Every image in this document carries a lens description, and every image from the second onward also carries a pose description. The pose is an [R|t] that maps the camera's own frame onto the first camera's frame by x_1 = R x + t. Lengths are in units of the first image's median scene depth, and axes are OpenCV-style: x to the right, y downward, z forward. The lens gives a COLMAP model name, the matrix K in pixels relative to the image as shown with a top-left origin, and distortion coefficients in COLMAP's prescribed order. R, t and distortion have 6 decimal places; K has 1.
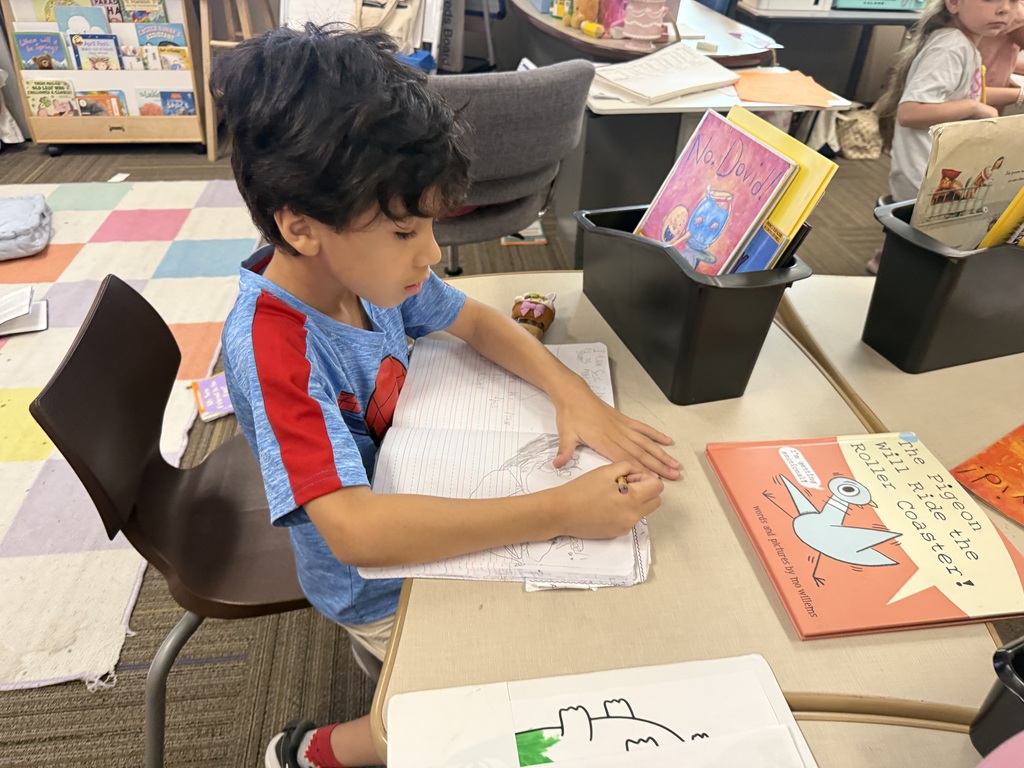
lens RADIAL K [[727.8, 0, 511.6], [0, 727.8, 384.2], [0, 0, 1]] dist [0.005875, 0.002957]
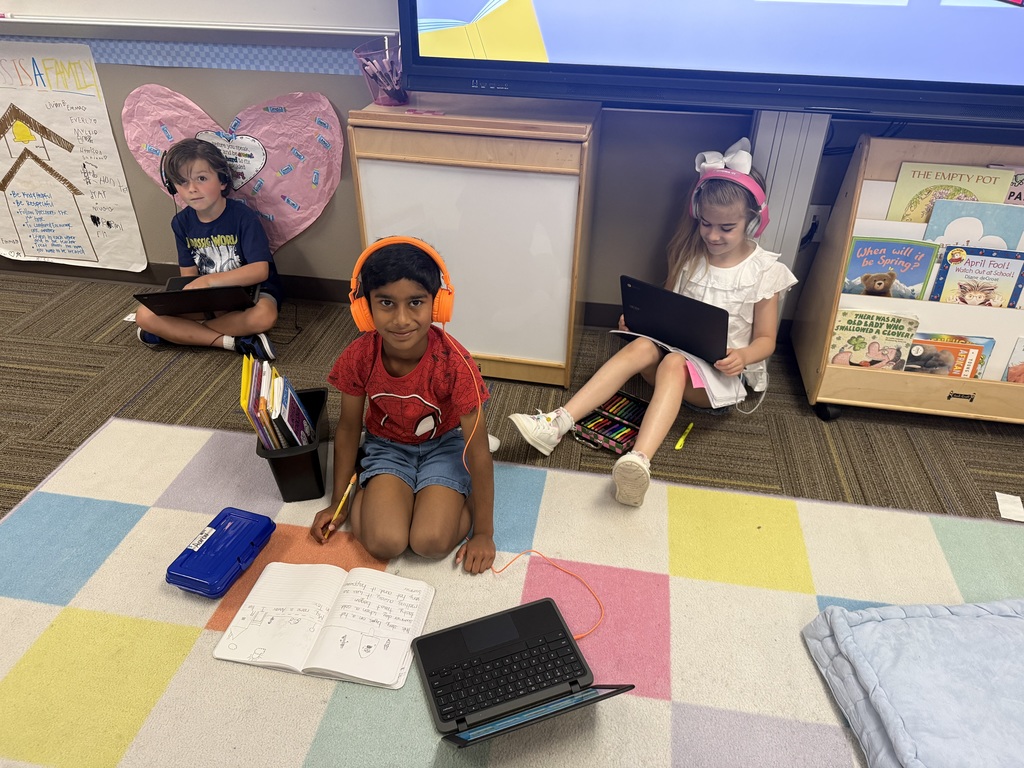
lens RADIAL K [[727.8, 0, 511.5], [0, 727.8, 382.8], [0, 0, 1]] dist [0.005875, 0.002957]
pose [[0.951089, 0.157670, -0.265649, -0.750778], [-0.172892, 0.984327, -0.034770, -0.287184], [0.256003, 0.078998, 0.963443, 0.356155]]
